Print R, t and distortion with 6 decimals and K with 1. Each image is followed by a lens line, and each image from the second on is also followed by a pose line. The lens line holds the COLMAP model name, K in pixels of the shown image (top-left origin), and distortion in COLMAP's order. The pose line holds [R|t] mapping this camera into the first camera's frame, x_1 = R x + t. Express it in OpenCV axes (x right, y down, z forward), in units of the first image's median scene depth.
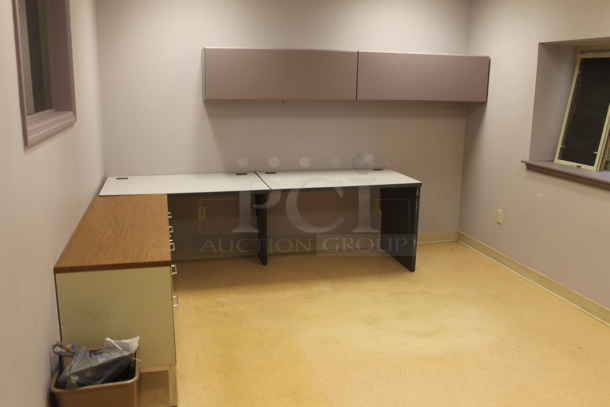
lens RADIAL K [[550.3, 0, 305.0], [0, 550.3, 205.7], [0, 0, 1]] dist [-0.157152, 0.140440]
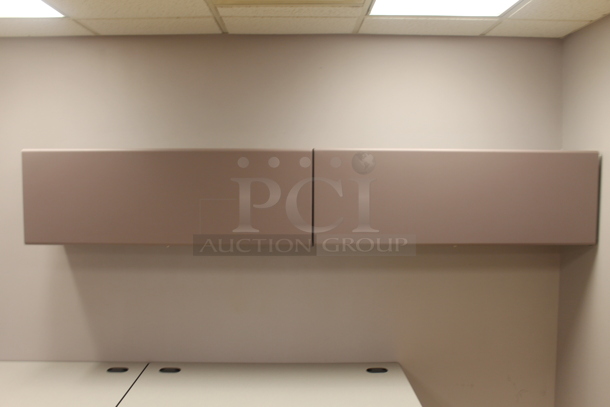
lens RADIAL K [[550.3, 0, 305.0], [0, 550.3, 205.7], [0, 0, 1]] dist [-0.157152, 0.140440]
pose [[0.972686, 0.000941, -0.232121, 0.228291], [-0.042845, 0.983537, -0.175552, -0.156124], [0.228135, 0.180703, 0.956714, 0.566095]]
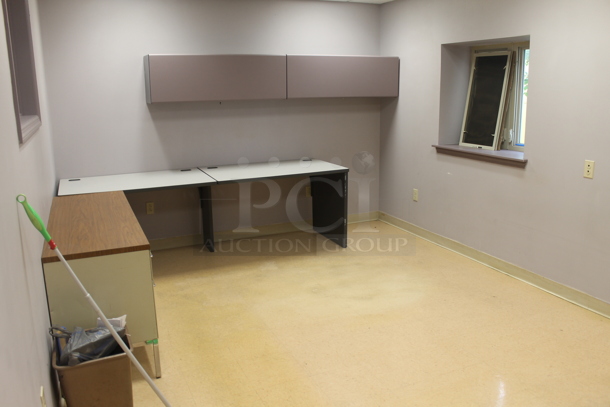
lens RADIAL K [[511.5, 0, 305.0], [0, 511.5, 203.5], [0, 0, 1]] dist [-0.169797, 0.141397]
pose [[0.984860, -0.062491, 0.161696, -0.057362], [0.062068, 0.998042, 0.007671, 0.017919], [-0.161859, 0.002481, 0.986811, -0.038056]]
